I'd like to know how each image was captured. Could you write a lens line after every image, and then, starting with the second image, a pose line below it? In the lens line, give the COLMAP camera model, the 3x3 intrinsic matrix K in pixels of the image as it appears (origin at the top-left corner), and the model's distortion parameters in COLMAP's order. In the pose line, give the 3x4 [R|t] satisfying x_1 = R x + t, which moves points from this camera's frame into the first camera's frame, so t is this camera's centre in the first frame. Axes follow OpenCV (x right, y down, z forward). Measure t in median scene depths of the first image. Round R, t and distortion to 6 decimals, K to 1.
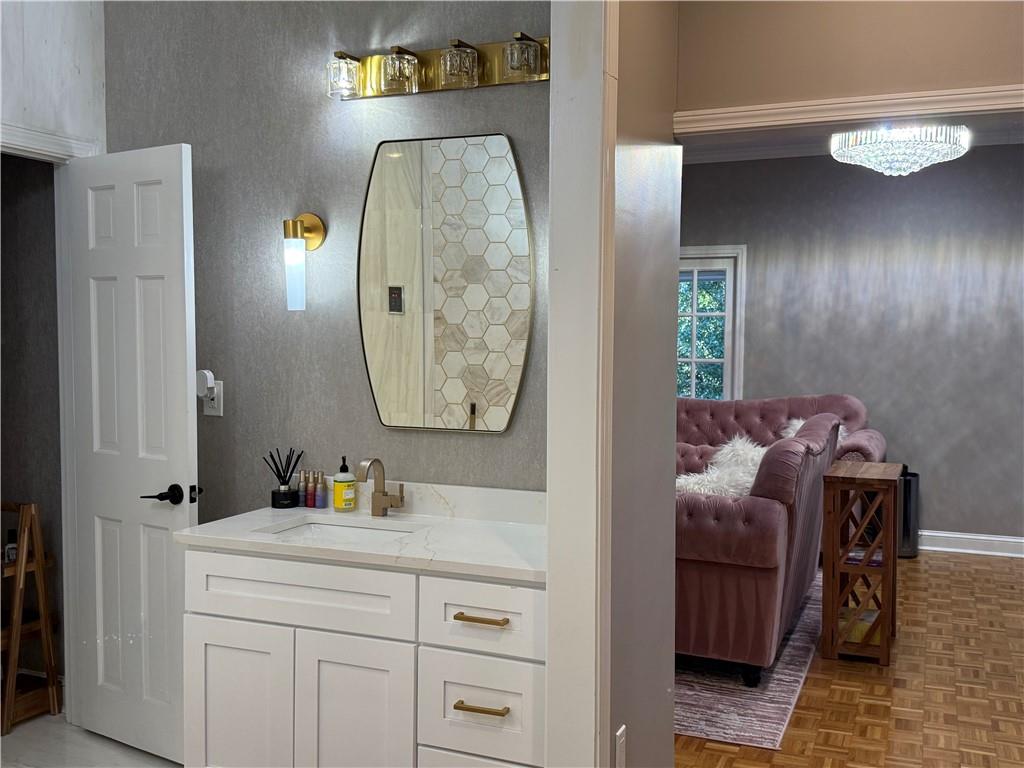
lens RADIAL K [[1006.4, 0, 508.2], [0, 1006.4, 388.1], [0, 0, 1]] dist [0.189697, -0.400442]
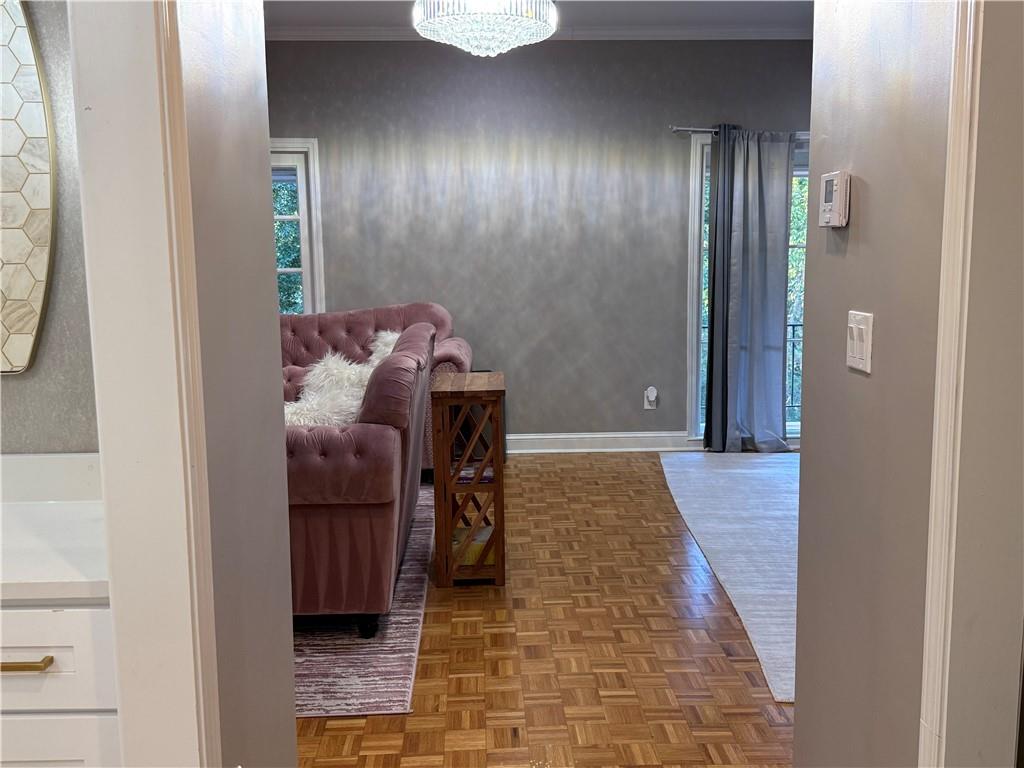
lens RADIAL K [[1006.4, 0, 508.2], [0, 1006.4, 388.1], [0, 0, 1]] dist [0.189697, -0.400442]
pose [[0.910044, -0.076551, 0.407381, 0.004876], [0.042481, 0.994848, 0.092045, 0.002418], [-0.412329, -0.066459, 0.908608, 0.124544]]
